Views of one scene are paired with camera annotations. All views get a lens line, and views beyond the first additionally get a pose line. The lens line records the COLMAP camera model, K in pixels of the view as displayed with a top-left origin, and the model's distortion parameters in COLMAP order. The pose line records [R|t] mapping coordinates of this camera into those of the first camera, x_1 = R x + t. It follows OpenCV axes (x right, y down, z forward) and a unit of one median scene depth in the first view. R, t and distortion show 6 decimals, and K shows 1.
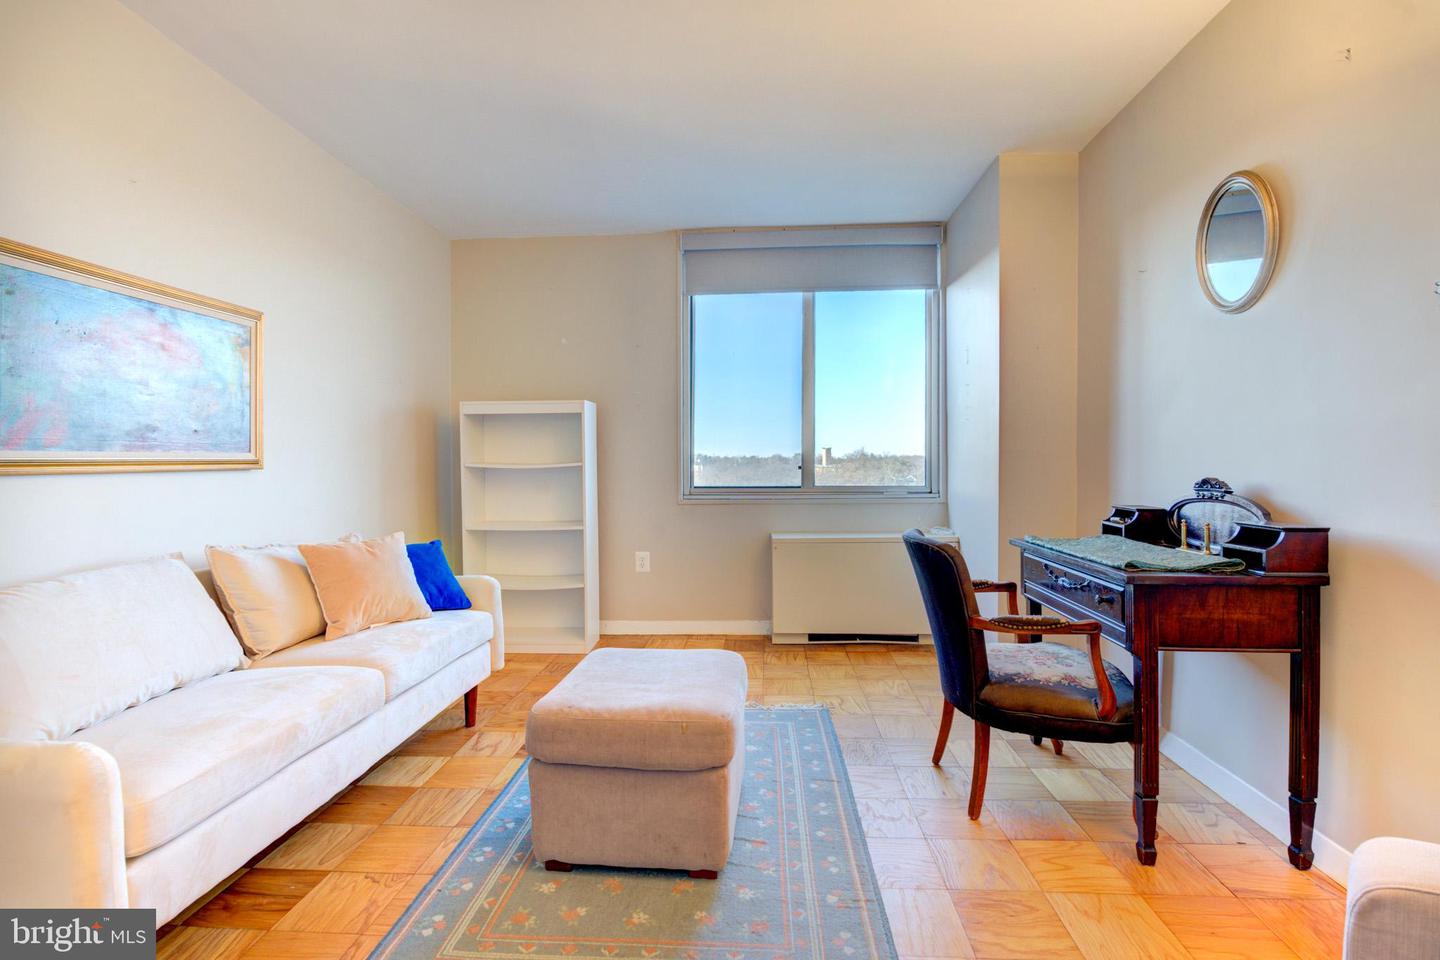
lens RADIAL K [[661.6, 0, 716.3], [0, 661.6, 469.4], [0, 0, 1]] dist [-0.002409, -0.001003]
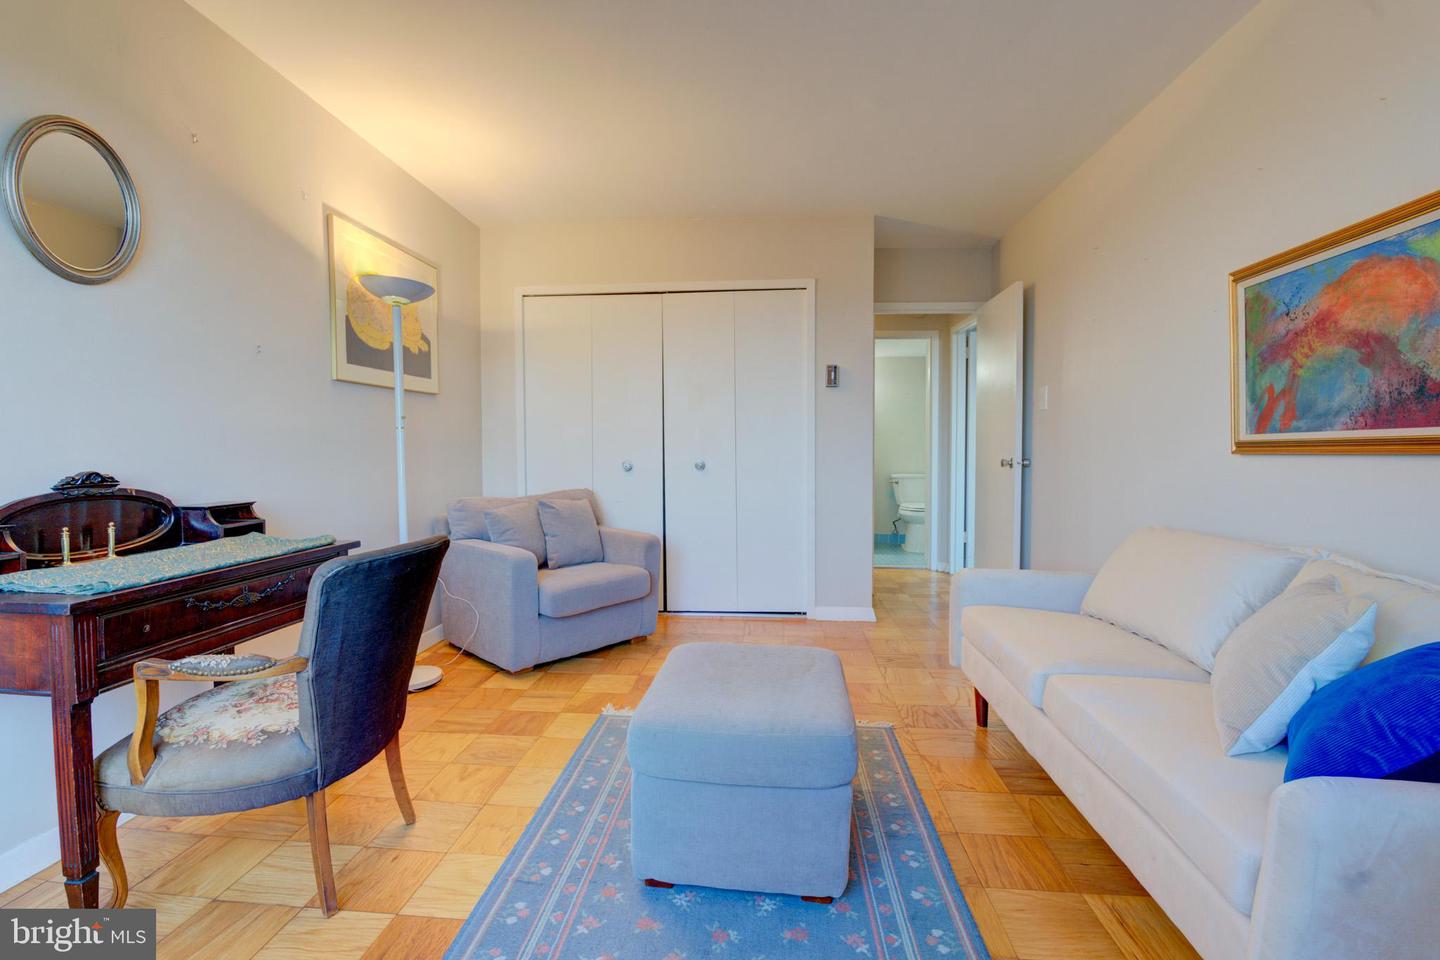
lens RADIAL K [[680.7, 0, 713.7], [0, 680.7, 465.8], [0, 0, 1]] dist [-0.002733, -0.000035]
pose [[-0.999716, 0.006226, 0.023016, -0.070617], [0.007054, 0.999325, 0.036058, -0.020317], [-0.022776, 0.036210, -0.999085, 1.833127]]
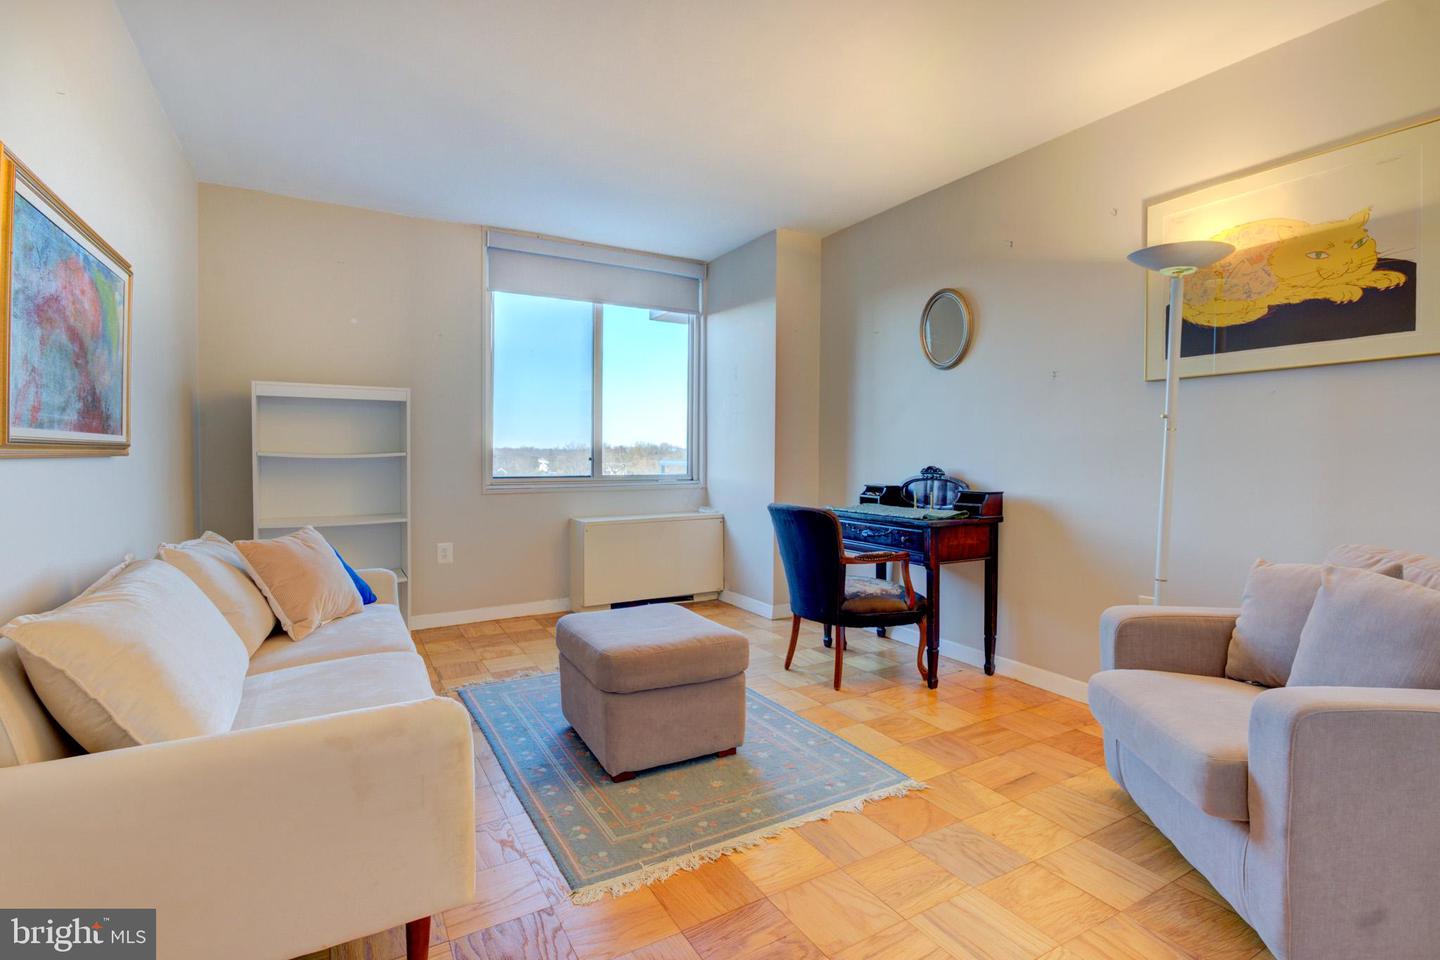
lens RADIAL K [[661.6, 0, 716.3], [0, 661.6, 469.4], [0, 0, 1]] dist [-0.002409, -0.001003]
pose [[0.834670, -0.002789, 0.550743, -0.642002], [-0.003114, 0.999947, 0.009784, 0.006693], [-0.550742, -0.009881, 0.834617, -0.106381]]
